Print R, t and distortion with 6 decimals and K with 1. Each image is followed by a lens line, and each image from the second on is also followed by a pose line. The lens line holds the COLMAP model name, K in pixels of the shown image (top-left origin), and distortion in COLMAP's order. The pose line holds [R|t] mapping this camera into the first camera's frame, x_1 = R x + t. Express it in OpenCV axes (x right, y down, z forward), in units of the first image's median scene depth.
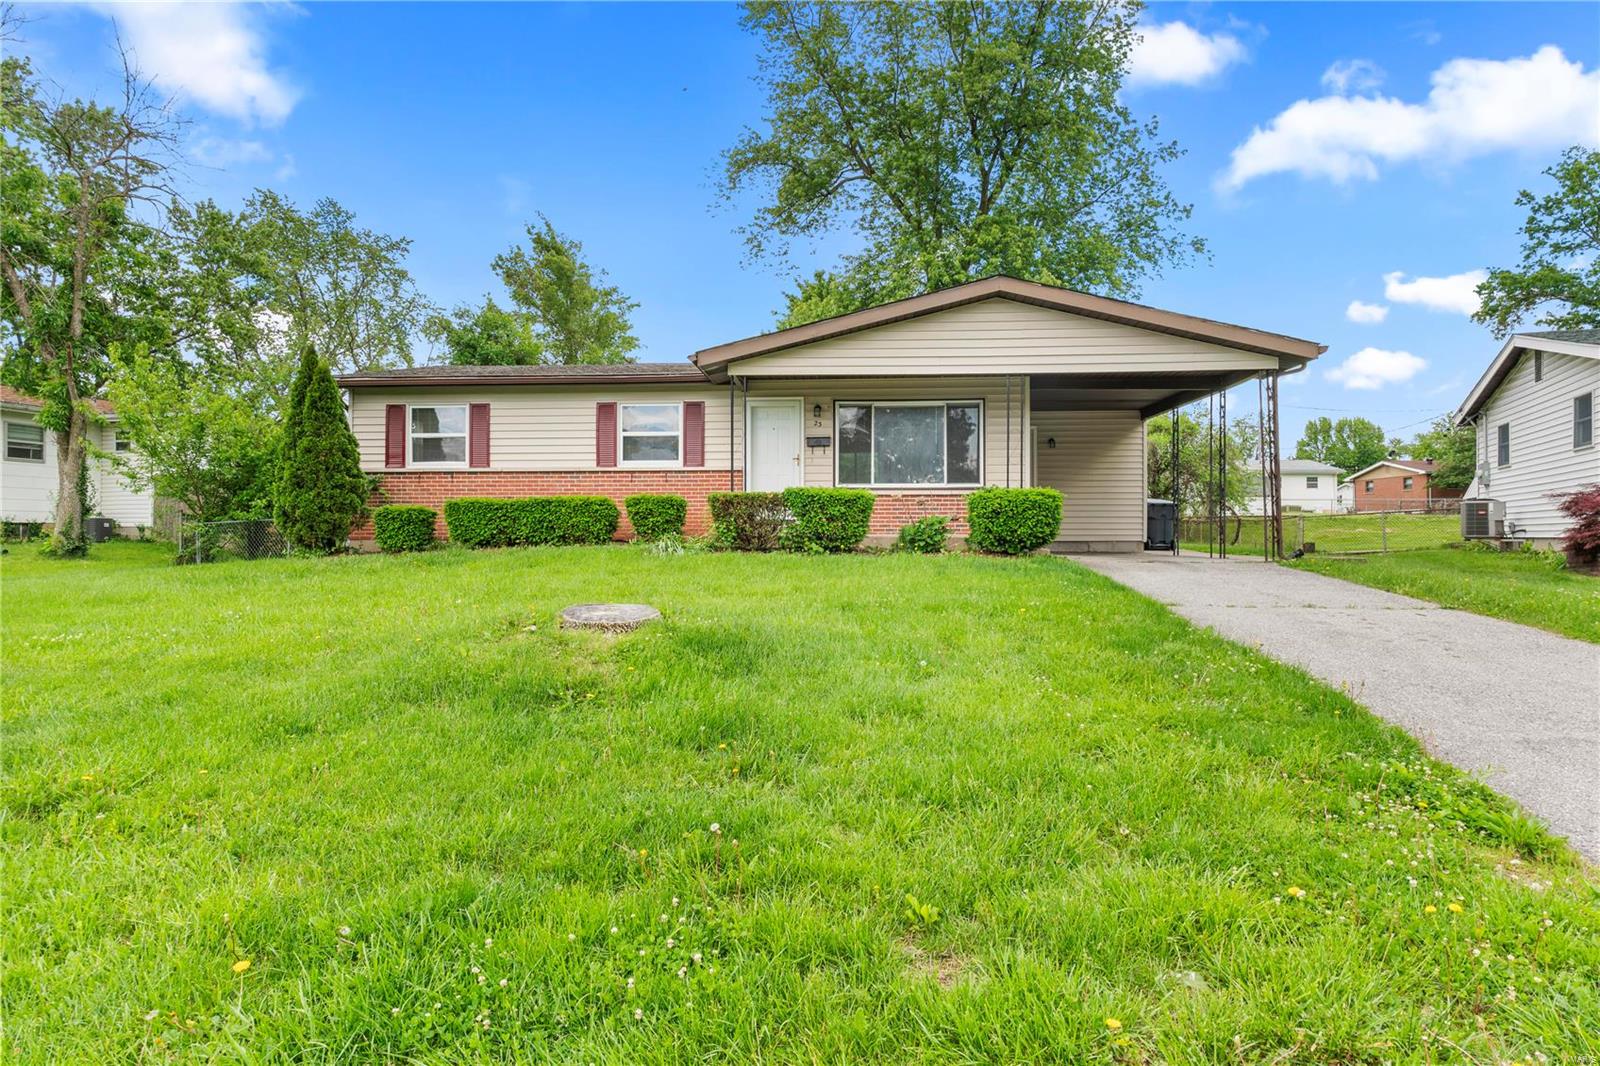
lens RADIAL K [[878.3, 0, 799.7], [0, 878.3, 527.5], [0, 0, 1]] dist [0.016285, 0.001596]
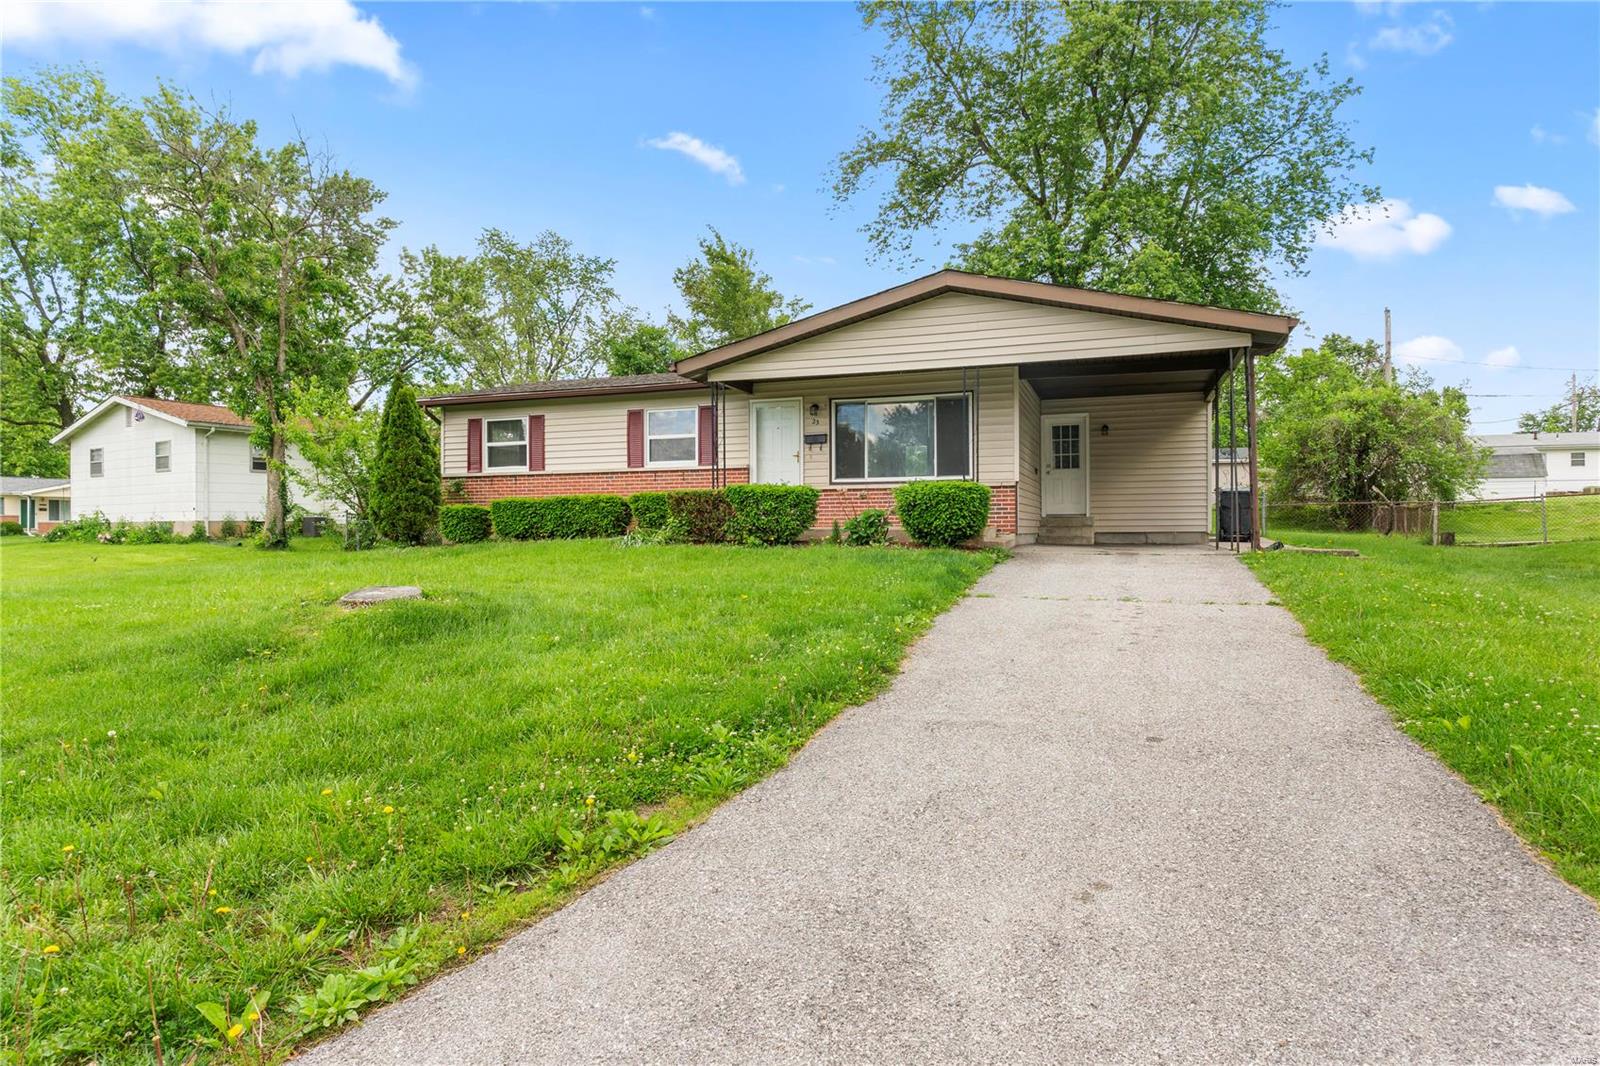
lens RADIAL K [[878.3, 0, 800.8], [0, 878.3, 540.9], [0, 0, 1]] dist [0.016285, 0.001596]
pose [[0.965510, -0.002273, -0.260355, 0.266297], [0.008537, 0.999701, 0.022933, 0.000008], [0.260225, -0.024365, 0.965241, -0.022973]]
